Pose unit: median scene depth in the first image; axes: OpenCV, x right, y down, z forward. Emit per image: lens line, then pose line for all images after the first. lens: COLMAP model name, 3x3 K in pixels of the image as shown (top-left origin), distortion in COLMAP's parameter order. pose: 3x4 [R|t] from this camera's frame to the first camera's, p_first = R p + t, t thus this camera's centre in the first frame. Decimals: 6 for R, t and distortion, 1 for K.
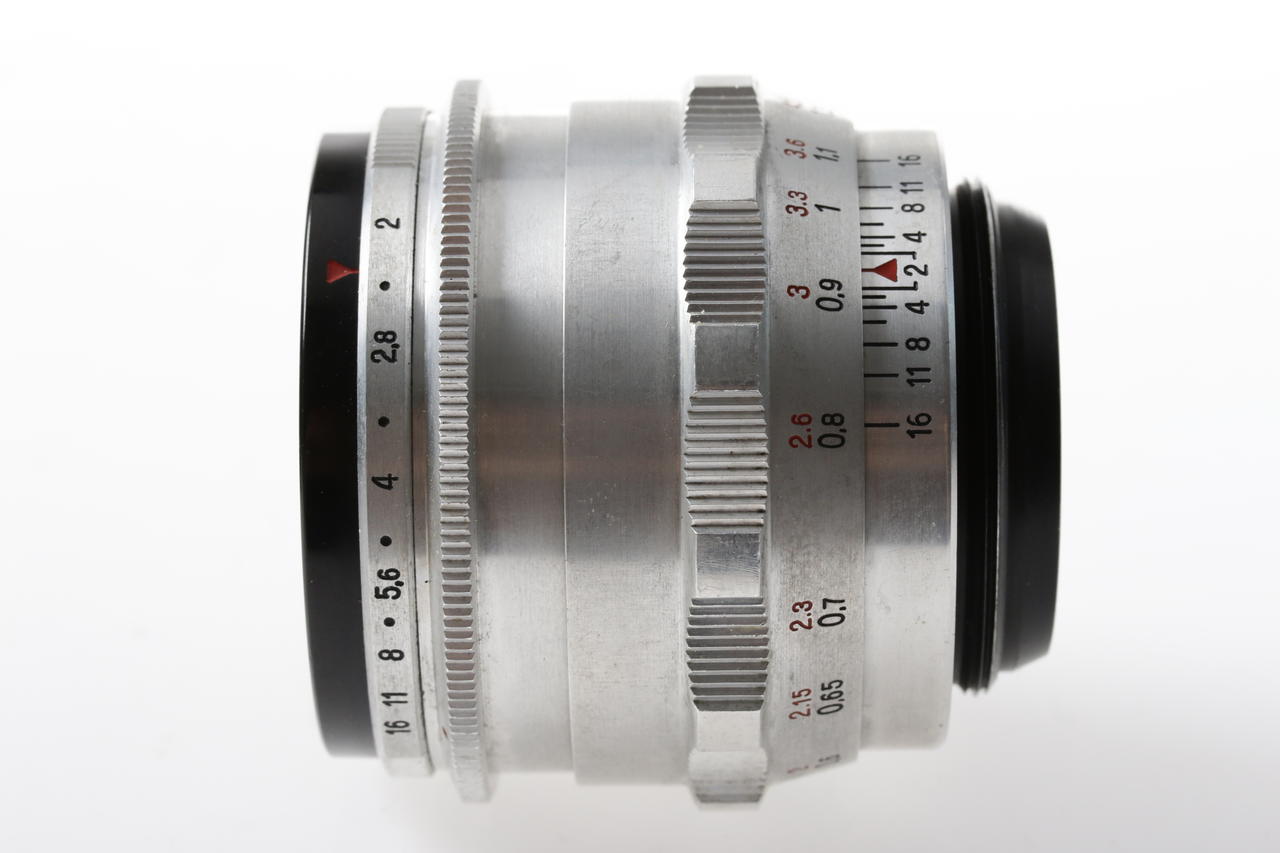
lens RADIAL K [[3494.1, 0, 639.2], [0, 3494.1, 424.3], [0, 0, 1]] dist [0.070192, 0.000000]
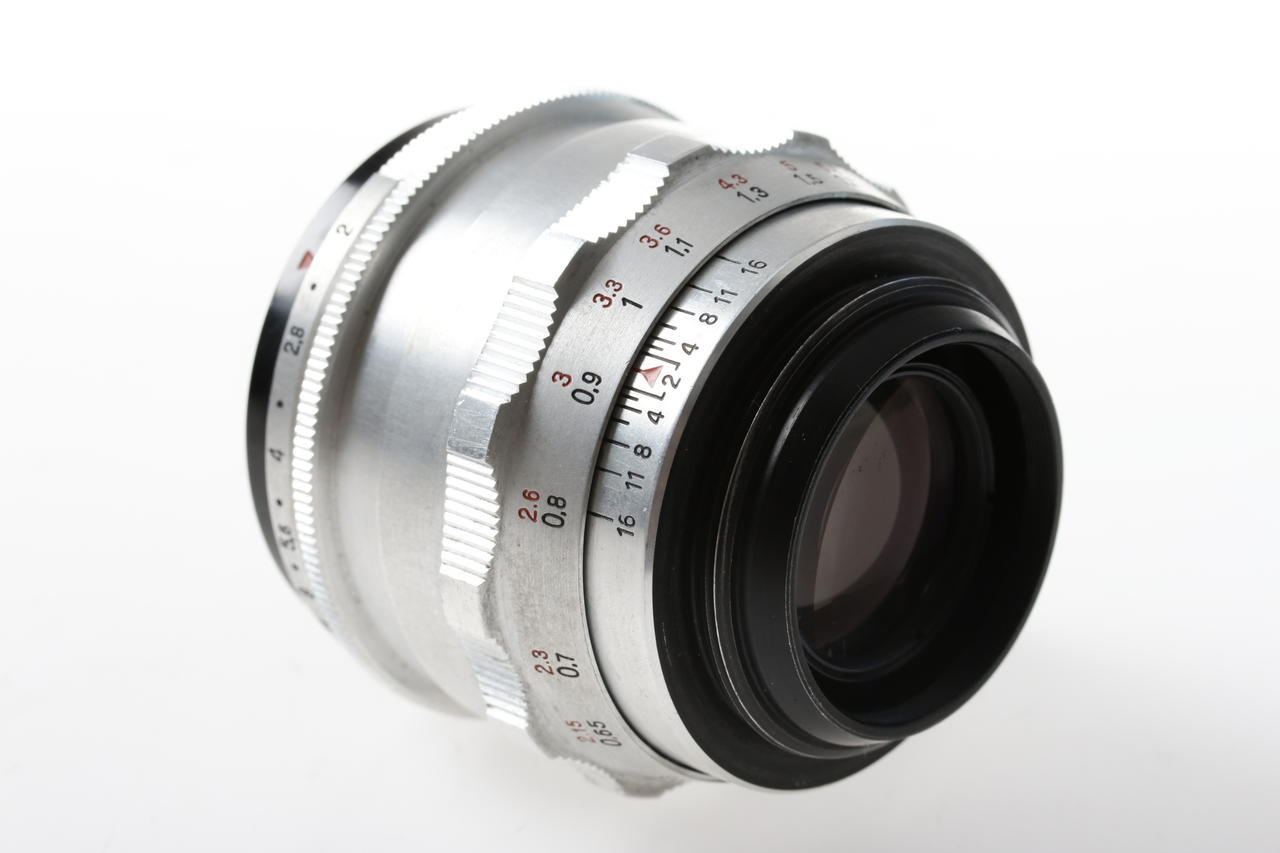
lens RADIAL K [[3494.1, 0, 640.3], [0, 3494.1, 426.1], [0, 0, 1]] dist [0.070192, 0.000000]
pose [[0.803364, 0.233067, -0.547984, 0.664596], [-0.143037, 0.968810, 0.202354, -0.247271], [0.578054, -0.084182, 0.811644, 0.130000]]
